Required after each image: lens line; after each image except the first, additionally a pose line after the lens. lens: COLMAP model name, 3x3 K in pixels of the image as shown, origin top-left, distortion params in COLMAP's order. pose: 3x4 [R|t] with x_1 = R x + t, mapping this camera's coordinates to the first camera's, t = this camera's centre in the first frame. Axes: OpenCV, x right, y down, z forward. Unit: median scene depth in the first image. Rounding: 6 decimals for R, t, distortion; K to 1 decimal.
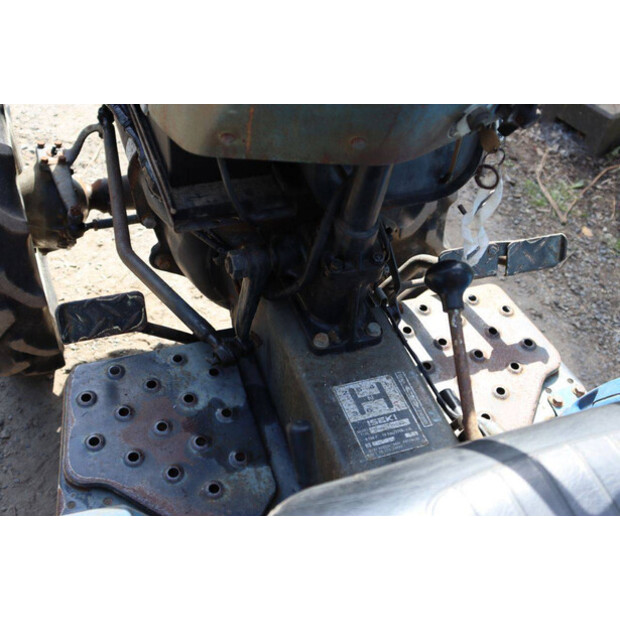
lens RADIAL K [[785.0, 0, 307.2], [0, 785.0, 310.5], [0, 0, 1]] dist [0.012470, 0.000000]
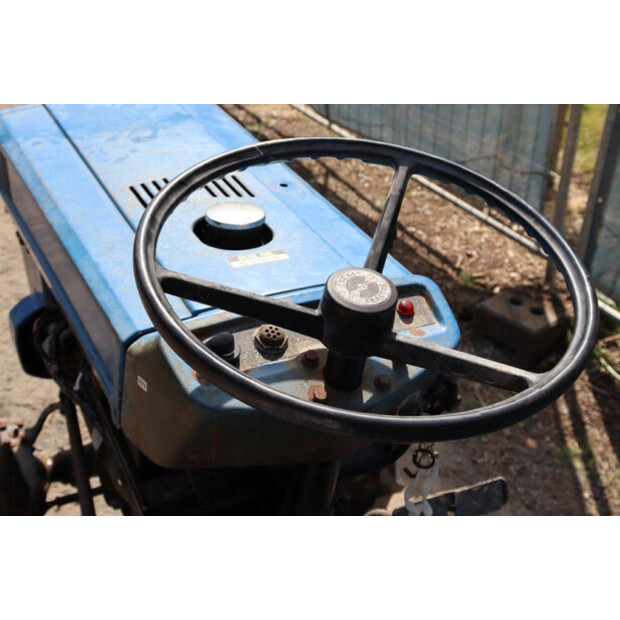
lens RADIAL K [[797.2, 0, 313.5], [0, 797.2, 309.3], [0, 0, 1]] dist [0.056444, 0.000000]
pose [[0.993072, -0.086749, 0.079262, -0.001899], [0.103910, 0.963262, -0.247646, -0.054281], [-0.054867, 0.254167, 0.965603, -0.086819]]
